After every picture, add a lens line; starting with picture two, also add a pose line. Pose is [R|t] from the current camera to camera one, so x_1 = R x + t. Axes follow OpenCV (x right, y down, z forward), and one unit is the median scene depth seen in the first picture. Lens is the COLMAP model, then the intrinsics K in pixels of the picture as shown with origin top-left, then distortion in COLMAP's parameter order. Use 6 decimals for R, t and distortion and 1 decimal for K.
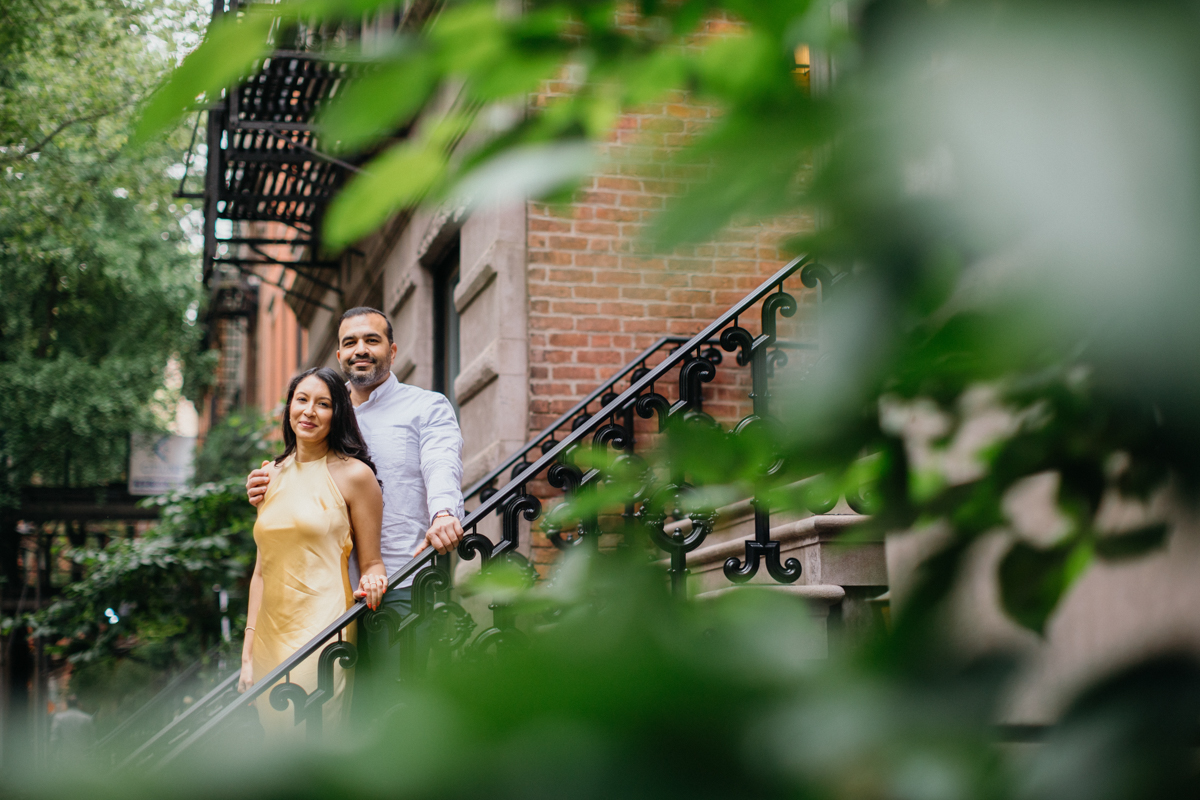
lens RADIAL K [[1766.0, 0, 600.0], [0, 1766.0, 400.0], [0, 0, 1]] dist [-0.496750, 1.493327]
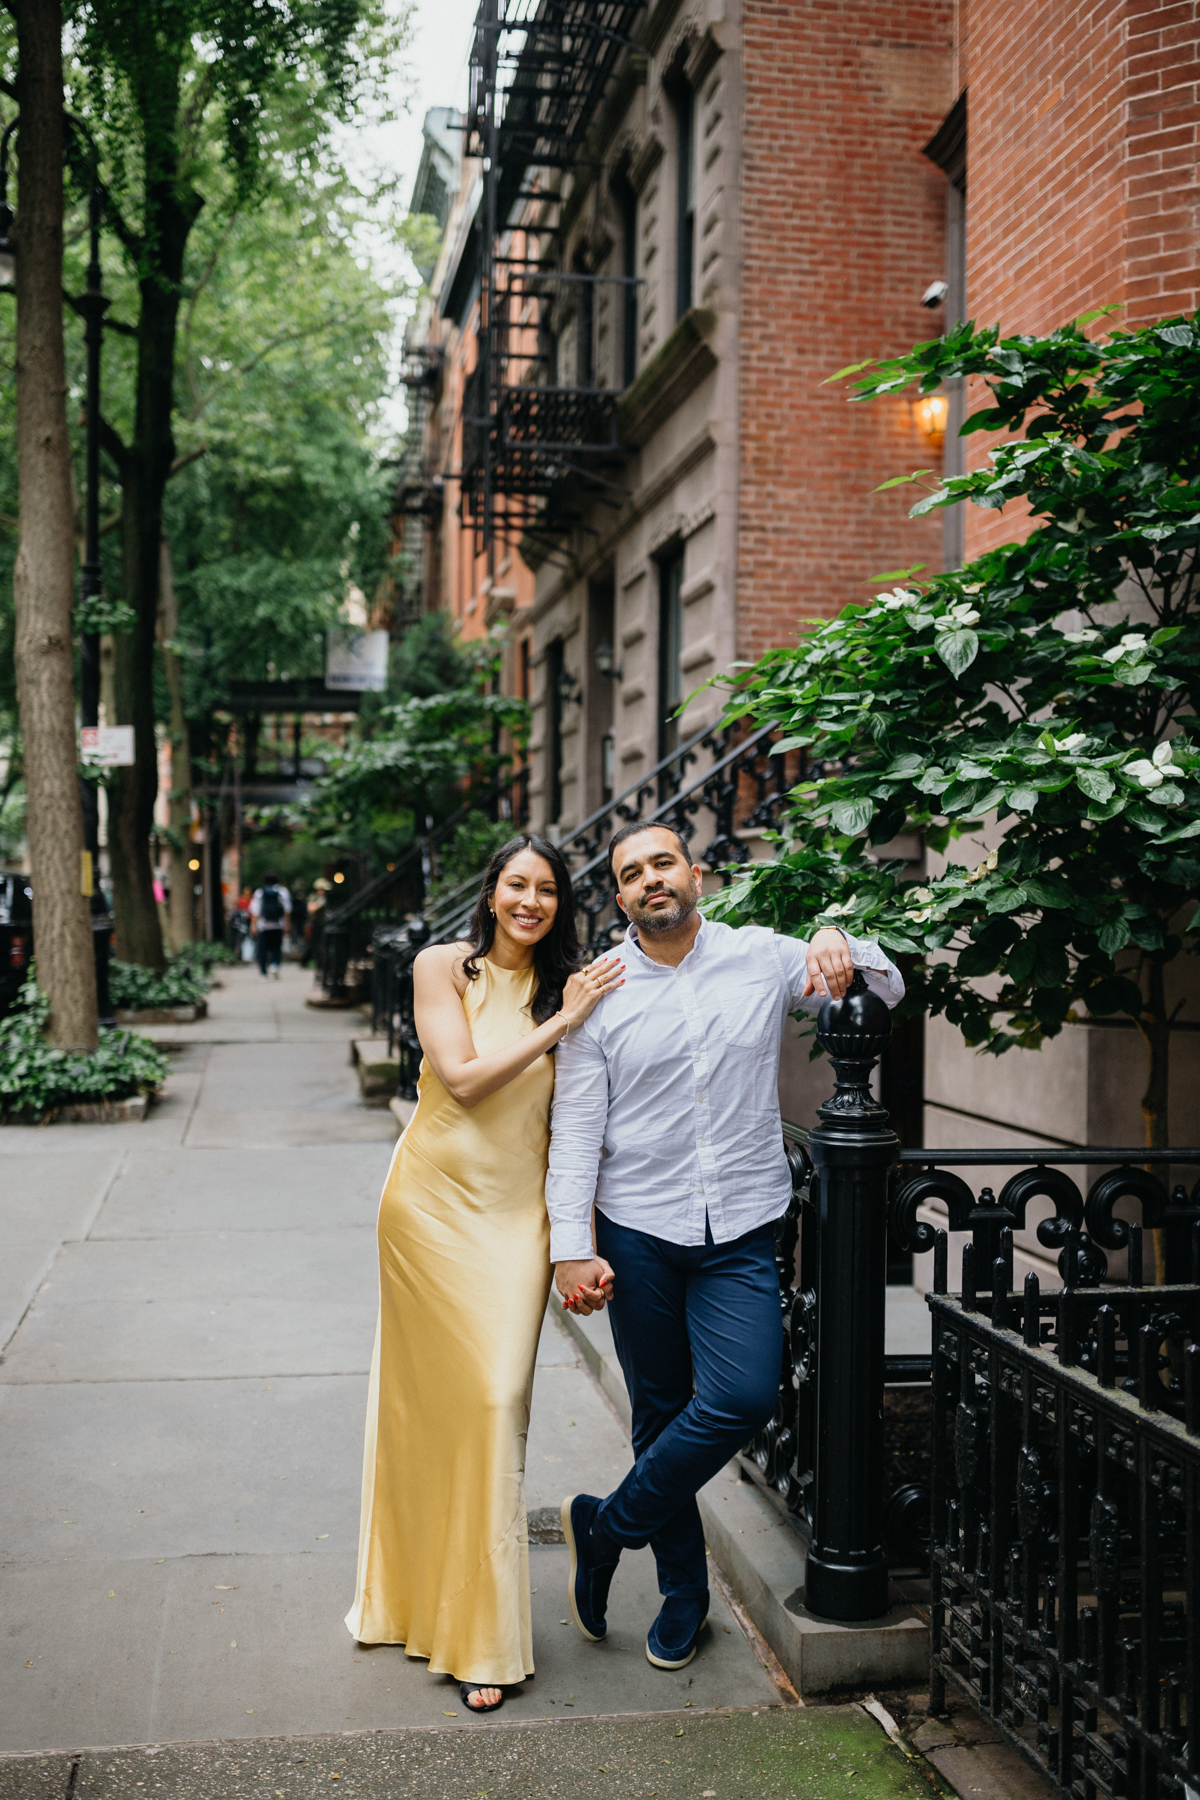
lens RADIAL K [[1899.6, 0, 600.0], [0, 1899.6, 900.0], [0, 0, 1]] dist [-0.004316, -0.010473]
pose [[0.996282, 0.033297, -0.079459, -0.007333], [-0.018868, 0.984233, 0.175867, -0.032222], [0.084062, -0.173713, 0.981202, -0.206653]]
